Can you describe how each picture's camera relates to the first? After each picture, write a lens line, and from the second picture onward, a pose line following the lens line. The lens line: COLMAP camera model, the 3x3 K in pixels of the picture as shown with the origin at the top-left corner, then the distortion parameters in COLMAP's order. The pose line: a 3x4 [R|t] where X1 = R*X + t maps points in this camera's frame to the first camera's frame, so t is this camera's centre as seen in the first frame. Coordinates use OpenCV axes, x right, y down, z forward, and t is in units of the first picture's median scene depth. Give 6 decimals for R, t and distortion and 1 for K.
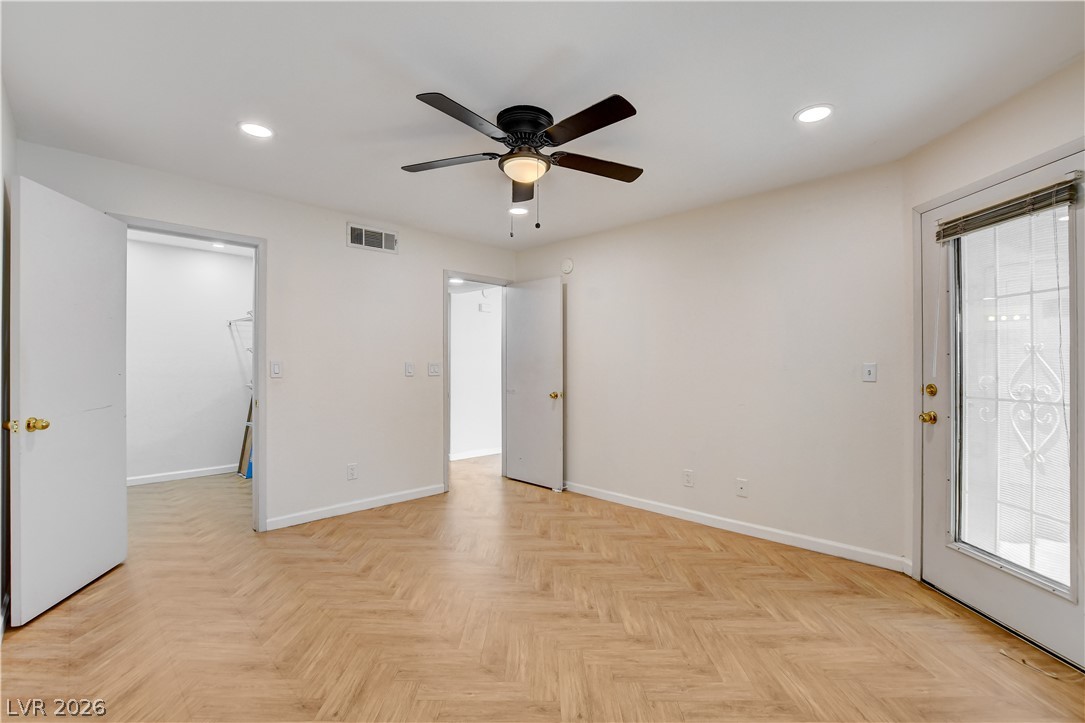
lens RADIAL K [[474.6, 0, 542.5], [0, 474.6, 361.5], [0, 0, 1]] dist [-0.020632, 0.000669]
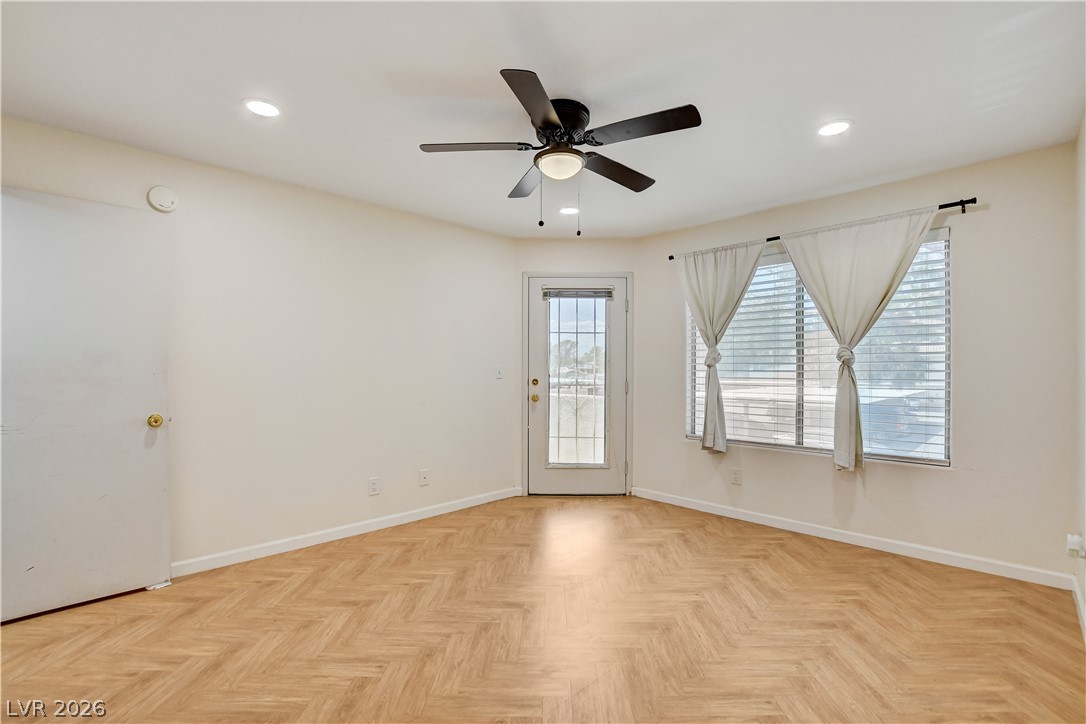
lens RADIAL K [[478.9, 0, 543.0], [0, 478.9, 362.0], [0, 0, 1]] dist [-0.044127, 0.006249]
pose [[0.017608, 0.010616, 0.999789, -0.770534], [-0.004858, 0.999933, -0.010532, 0.004806], [-0.999833, -0.004672, 0.017659, 0.767264]]
